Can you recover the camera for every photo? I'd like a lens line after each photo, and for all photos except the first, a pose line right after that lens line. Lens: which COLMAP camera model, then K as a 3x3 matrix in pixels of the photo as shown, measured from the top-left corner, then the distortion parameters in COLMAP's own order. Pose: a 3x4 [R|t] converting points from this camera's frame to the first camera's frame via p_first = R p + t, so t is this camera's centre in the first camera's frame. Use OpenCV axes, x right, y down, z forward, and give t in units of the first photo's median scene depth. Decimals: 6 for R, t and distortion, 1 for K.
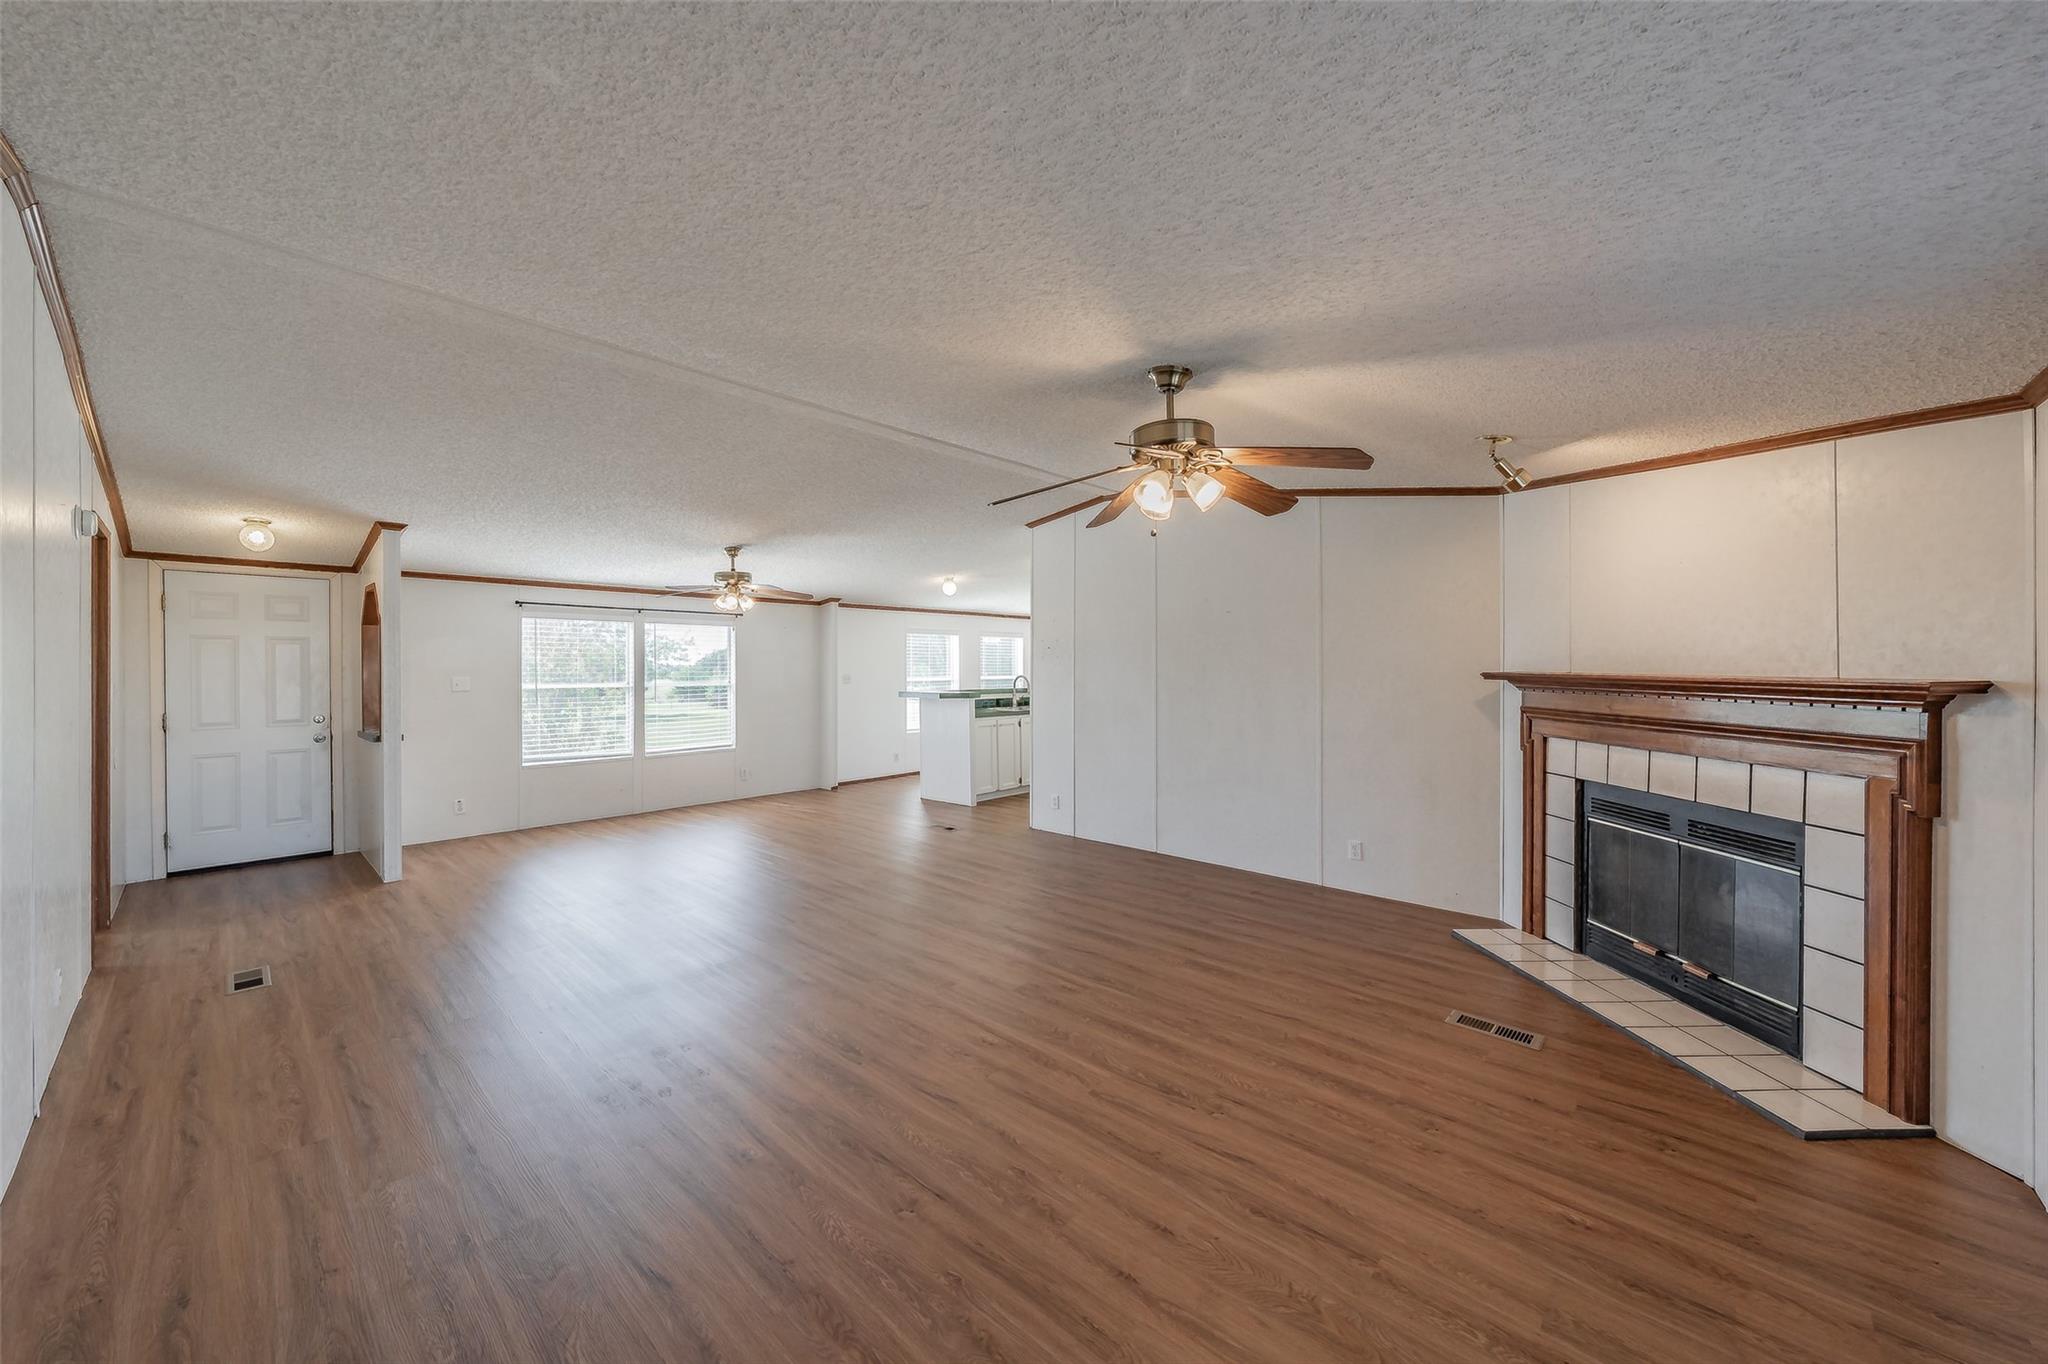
lens RADIAL K [[765.0, 0, 1020.9], [0, 765.0, 673.1], [0, 0, 1]] dist [0.005802, -0.000318]
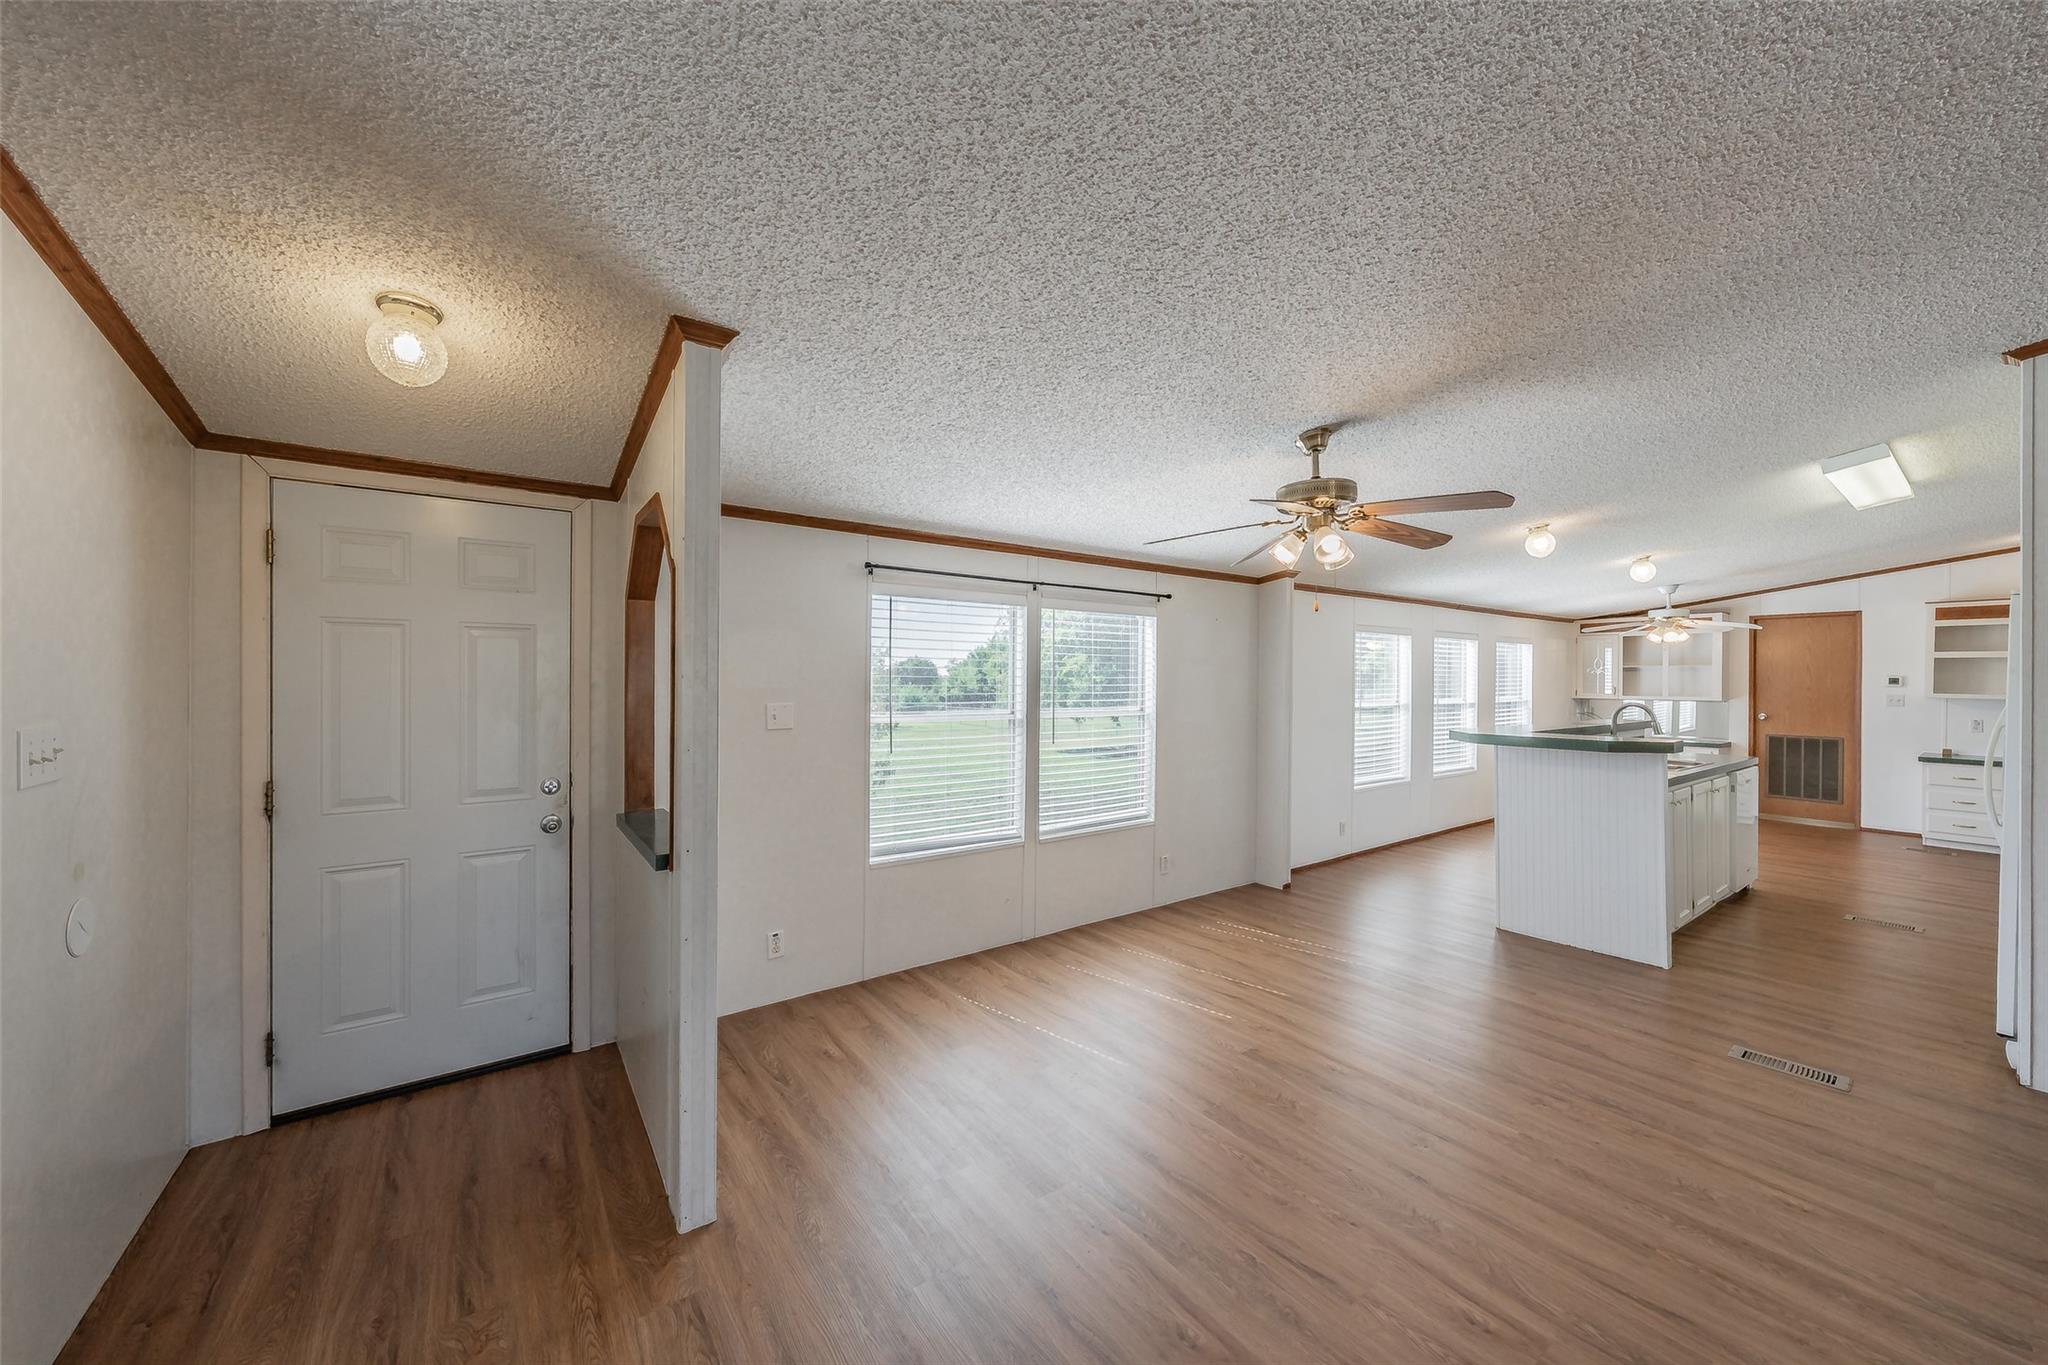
lens RADIAL K [[755.7, 0, 1016.6], [0, 755.7, 681.4], [0, 0, 1]] dist [0.000138, -0.000125]
pose [[0.978388, 0.012016, -0.206430, -0.521117], [-0.012197, 0.999926, 0.000396, -0.013037], [0.206419, 0.002131, 0.978461, 0.587438]]
